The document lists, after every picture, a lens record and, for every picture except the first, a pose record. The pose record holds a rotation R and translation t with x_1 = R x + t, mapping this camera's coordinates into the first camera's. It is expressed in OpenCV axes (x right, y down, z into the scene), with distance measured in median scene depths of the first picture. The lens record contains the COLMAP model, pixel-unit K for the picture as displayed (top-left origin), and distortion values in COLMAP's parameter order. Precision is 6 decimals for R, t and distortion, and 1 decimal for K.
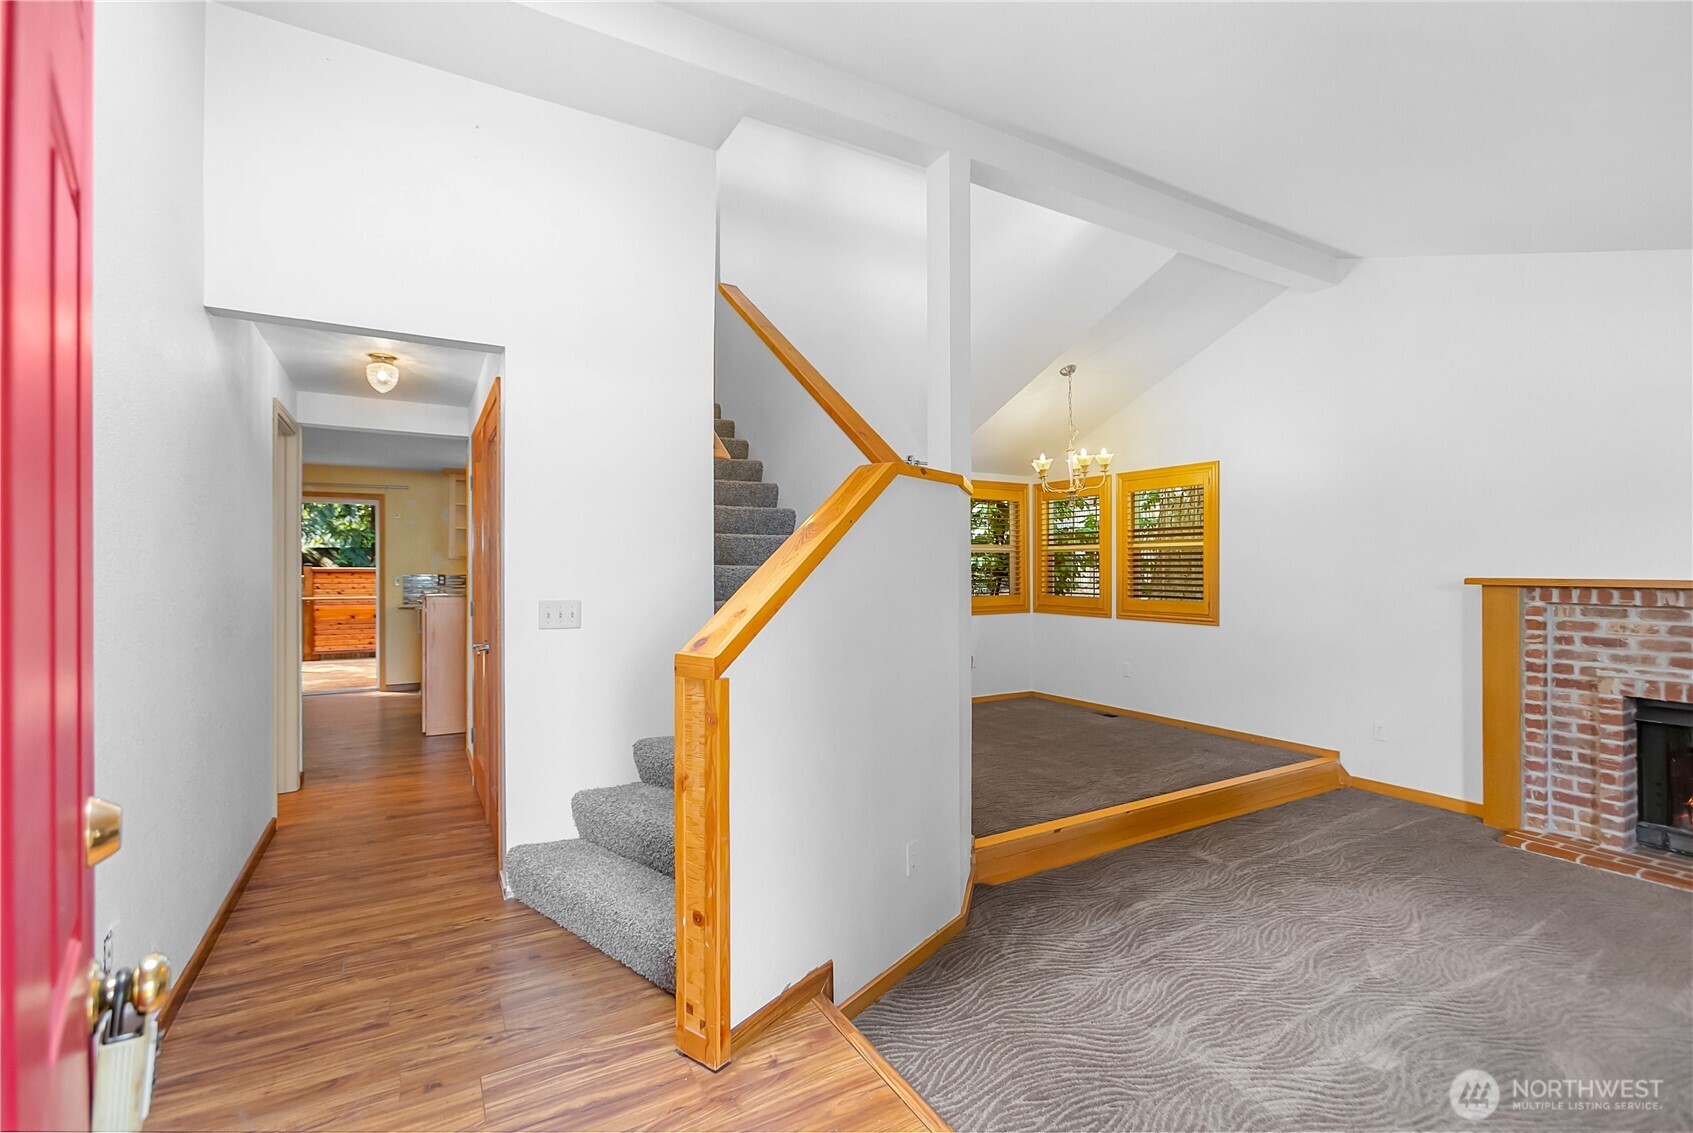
lens RADIAL K [[759.4, 0, 853.4], [0, 759.4, 563.3], [0, 0, 1]] dist [-0.004241, 0.006484]
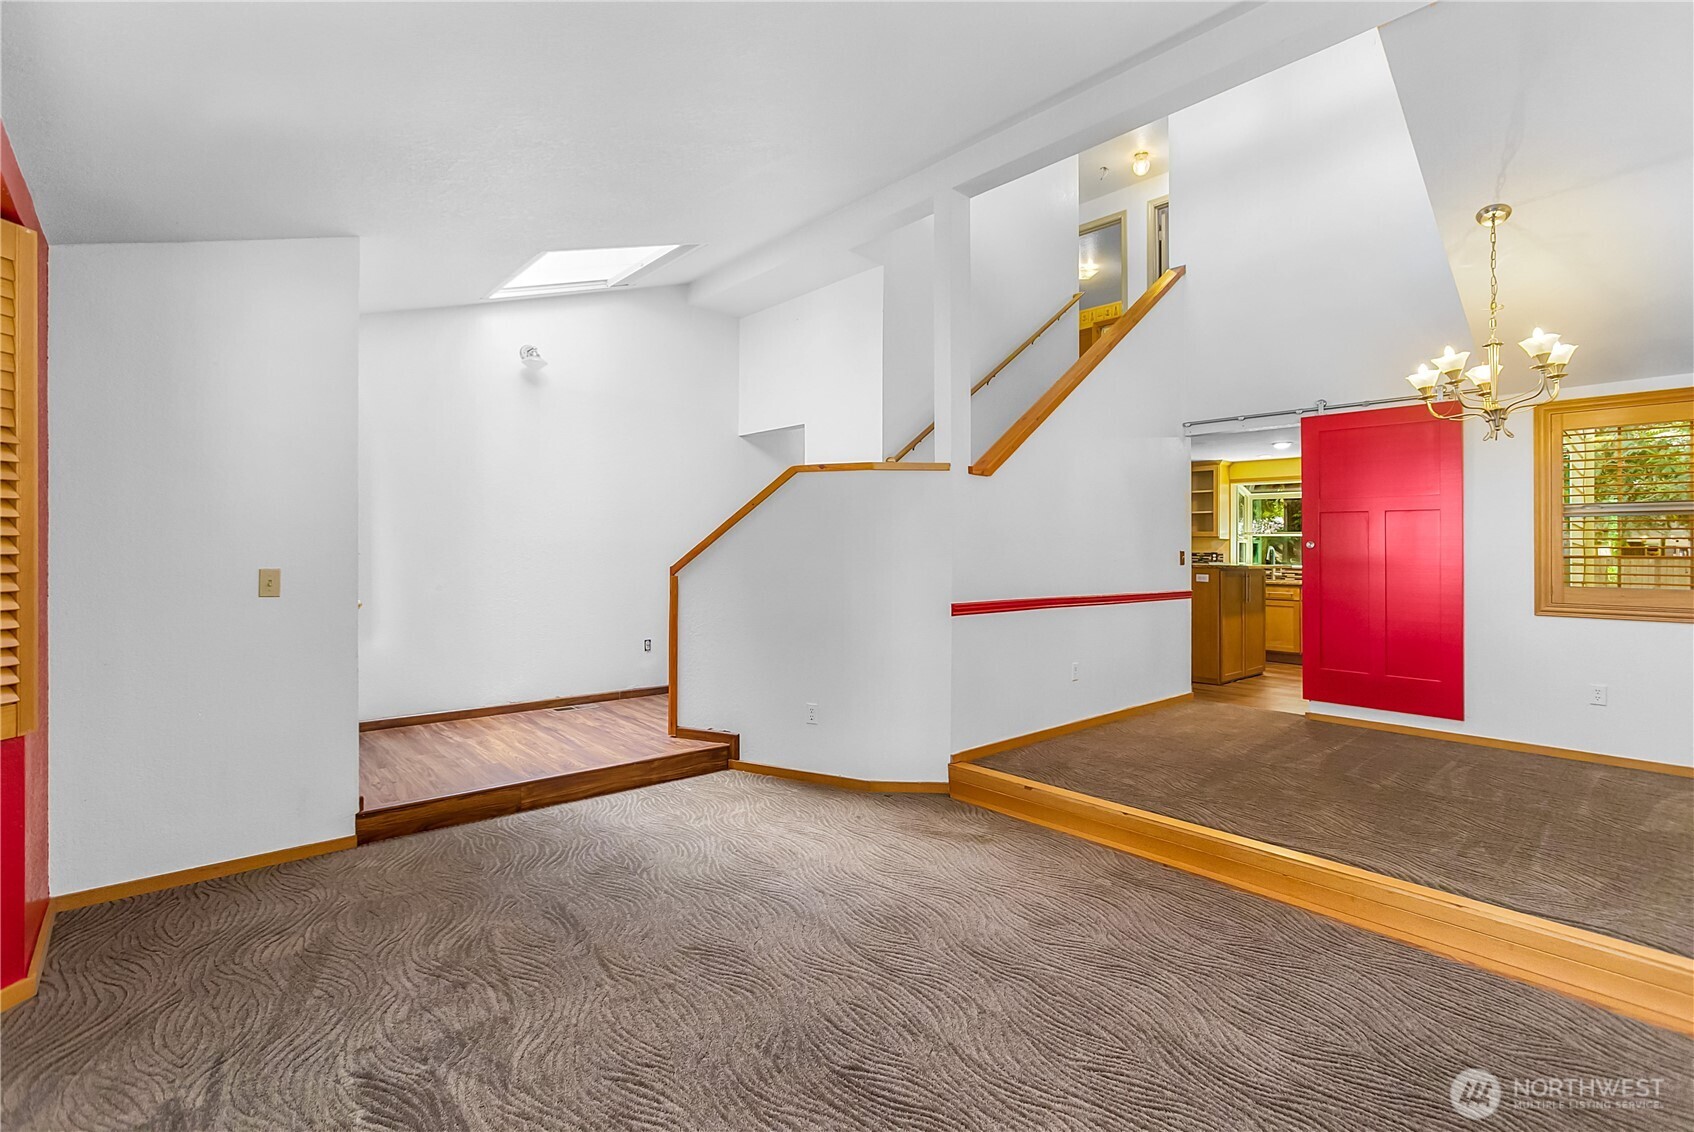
lens RADIAL K [[759.8, 0, 851.4], [0, 759.8, 549.1], [0, 0, 1]] dist [-0.004241, 0.006484]
pose [[0.209651, -0.003225, -0.977771, 1.123740], [-0.005518, 0.999975, -0.004481, 0.032636], [0.977761, 0.006335, 0.209628, 0.503676]]
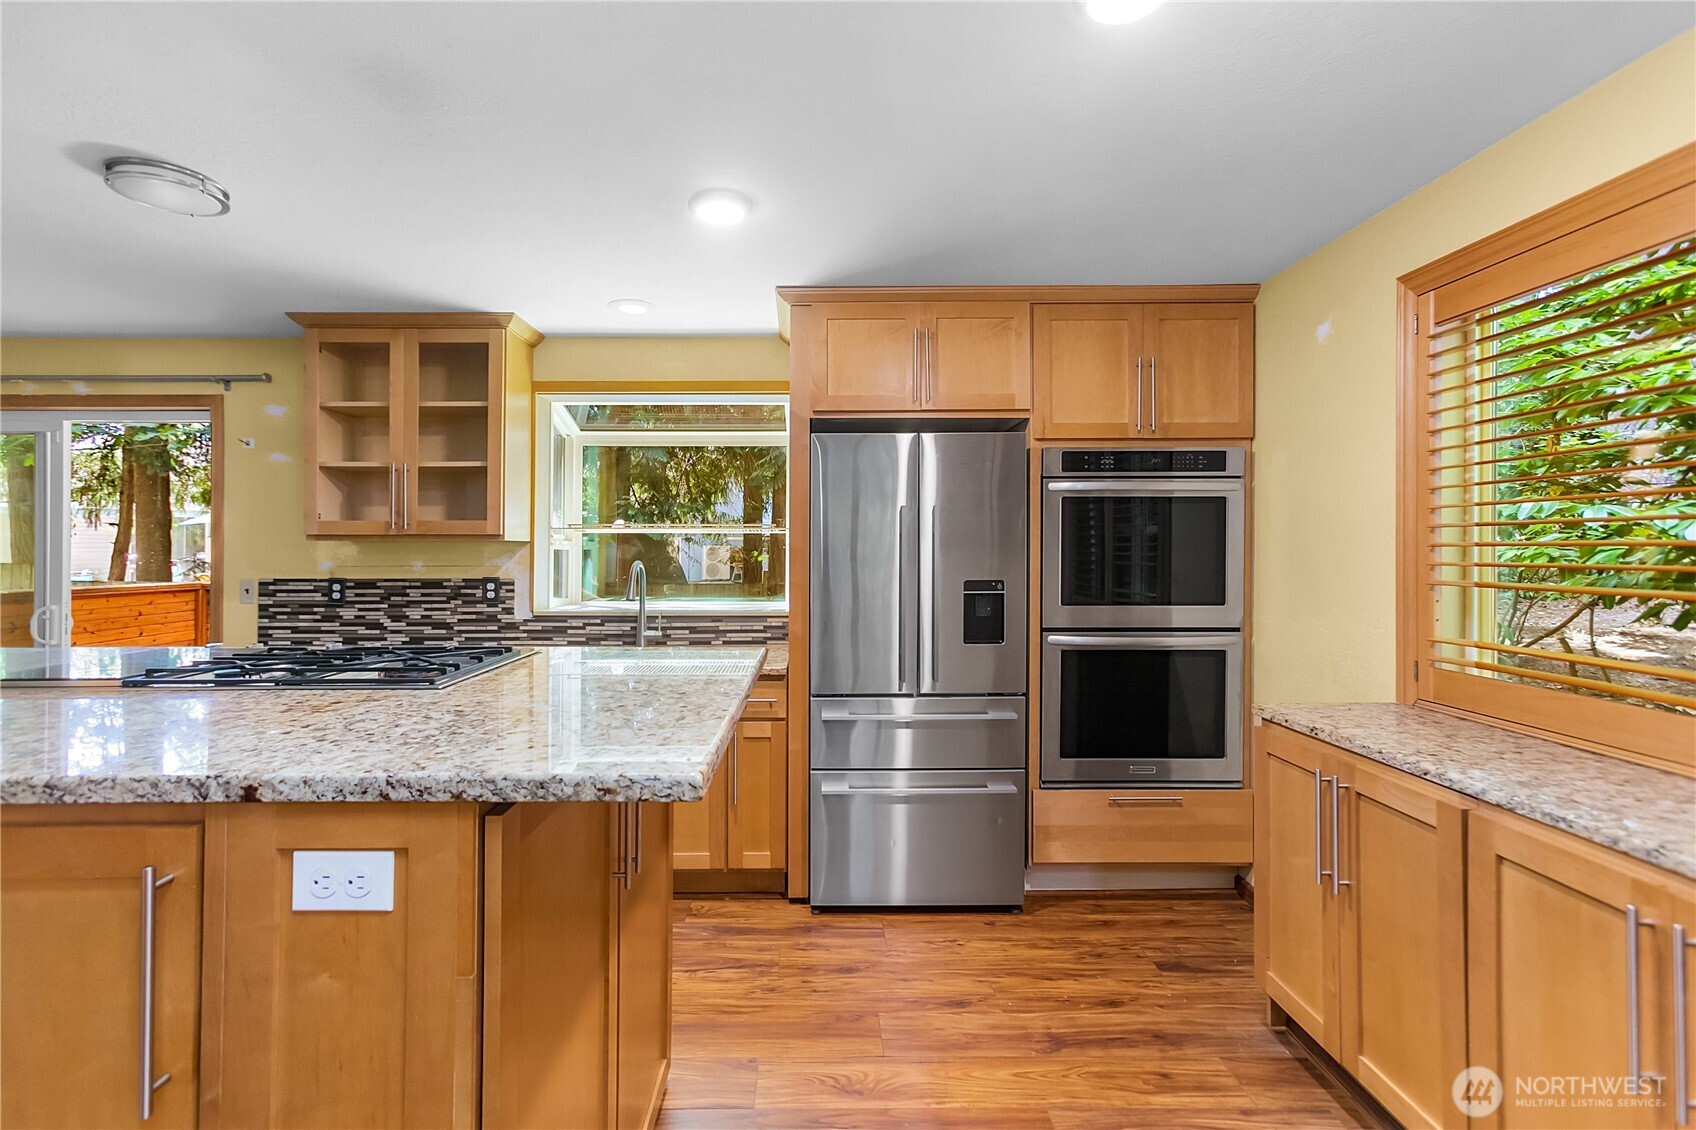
lens RADIAL K [[760.7, 0, 826.5], [0, 760.7, 542.4], [0, 0, 1]] dist [-0.004241, 0.006484]
pose [[0.871221, 0.001545, -0.490889, -0.193666], [-0.006139, 0.999951, -0.007749, -0.008553], [0.490853, 0.009765, 0.871188, 1.537486]]
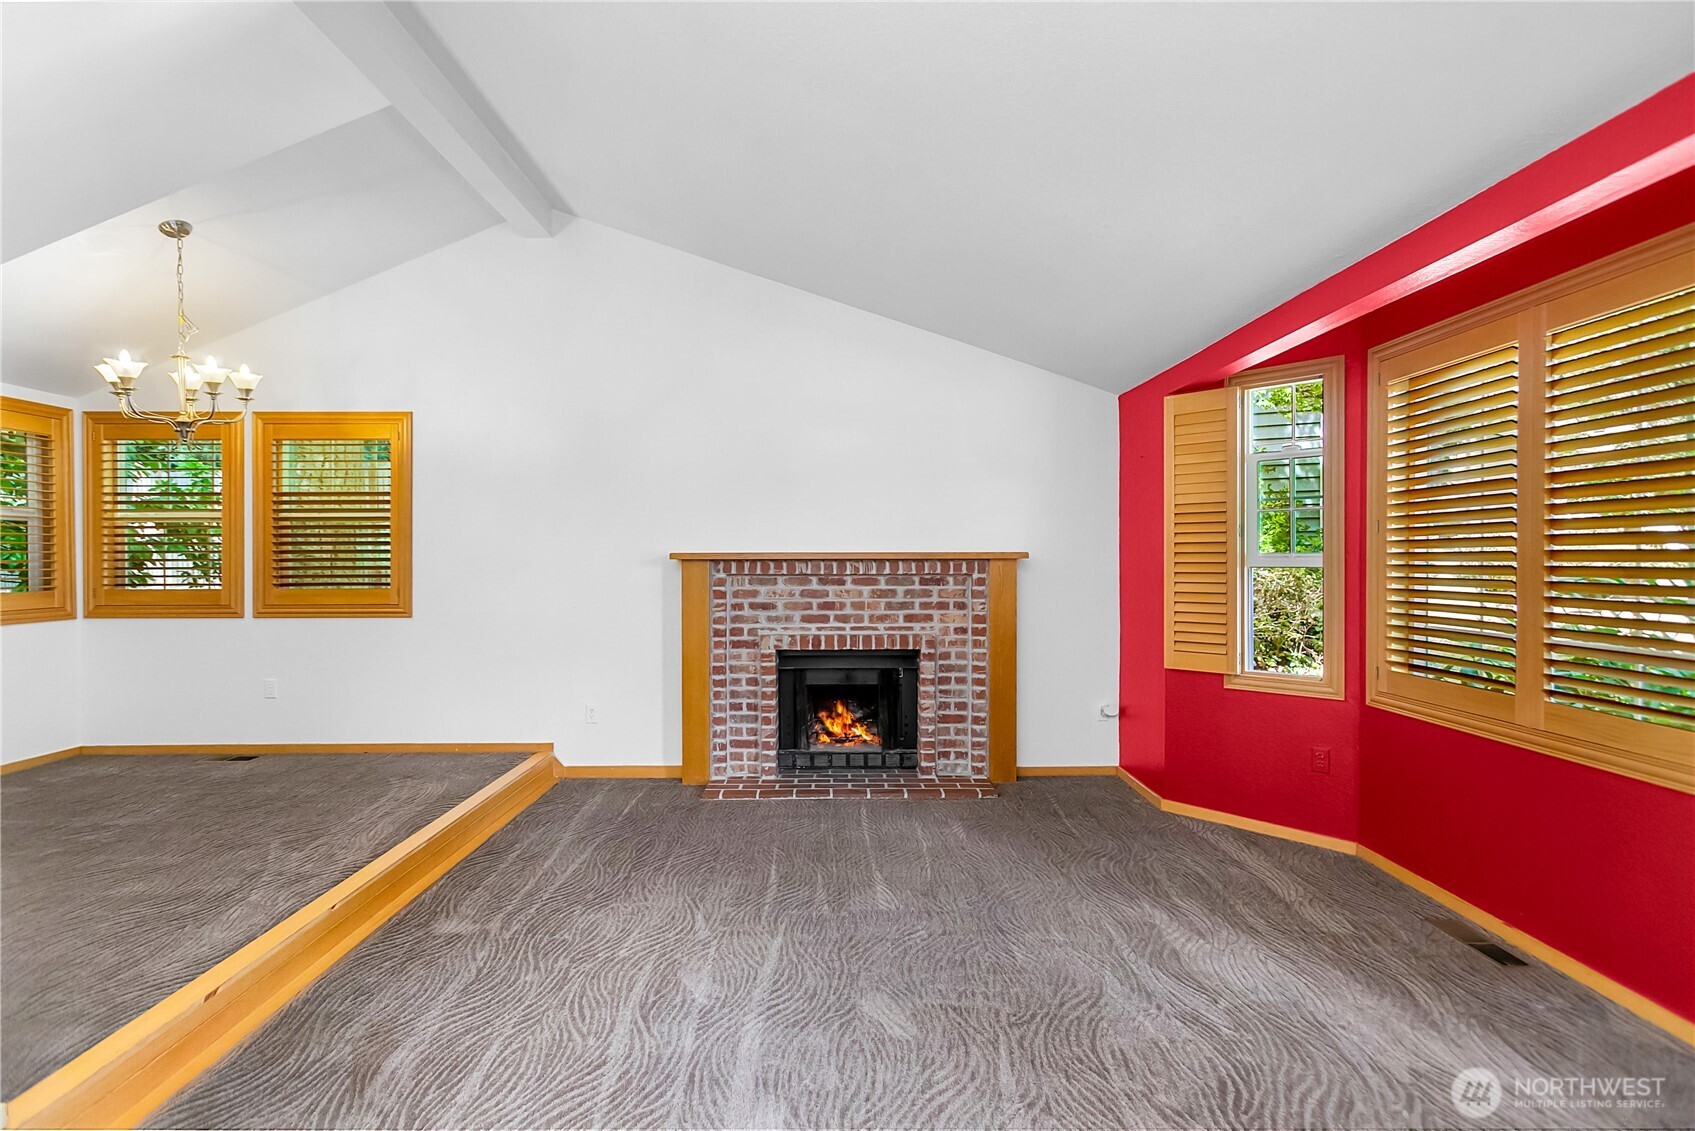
lens RADIAL K [[760.3, 0, 829.2], [0, 760.3, 559.8], [0, 0, 1]] dist [-0.004241, 0.006484]
pose [[0.504142, -0.000423, 0.863621, 0.012981], [-0.001058, 0.999999, 0.001108, 0.028651], [-0.863620, -0.001472, 0.504141, 0.300066]]
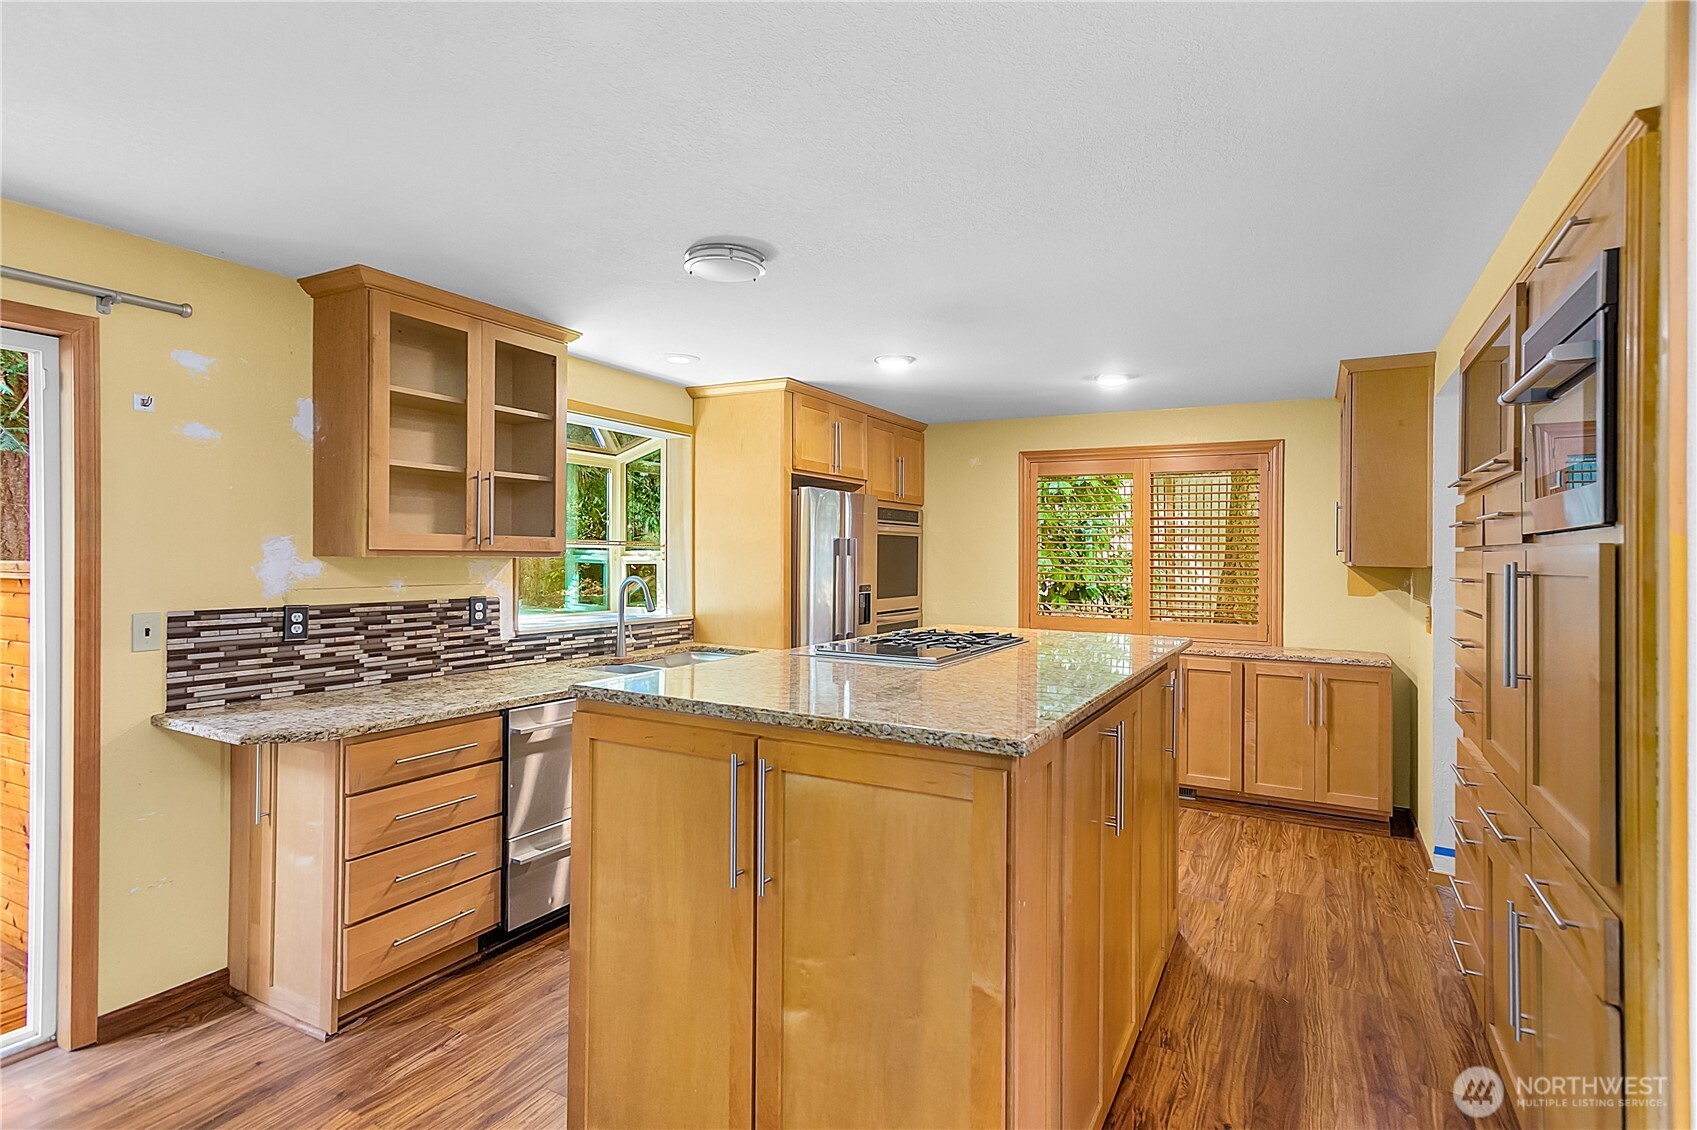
lens RADIAL K [[842.9, 0, 856.2], [0, 842.9, 553.3], [0, 0, 1]] dist [0.012647, -0.001971]
pose [[0.845966, 0.019060, 0.532897, -1.067297], [-0.018952, 0.999804, -0.005674, -0.020043], [-0.532900, -0.005300, 0.846161, 1.167461]]
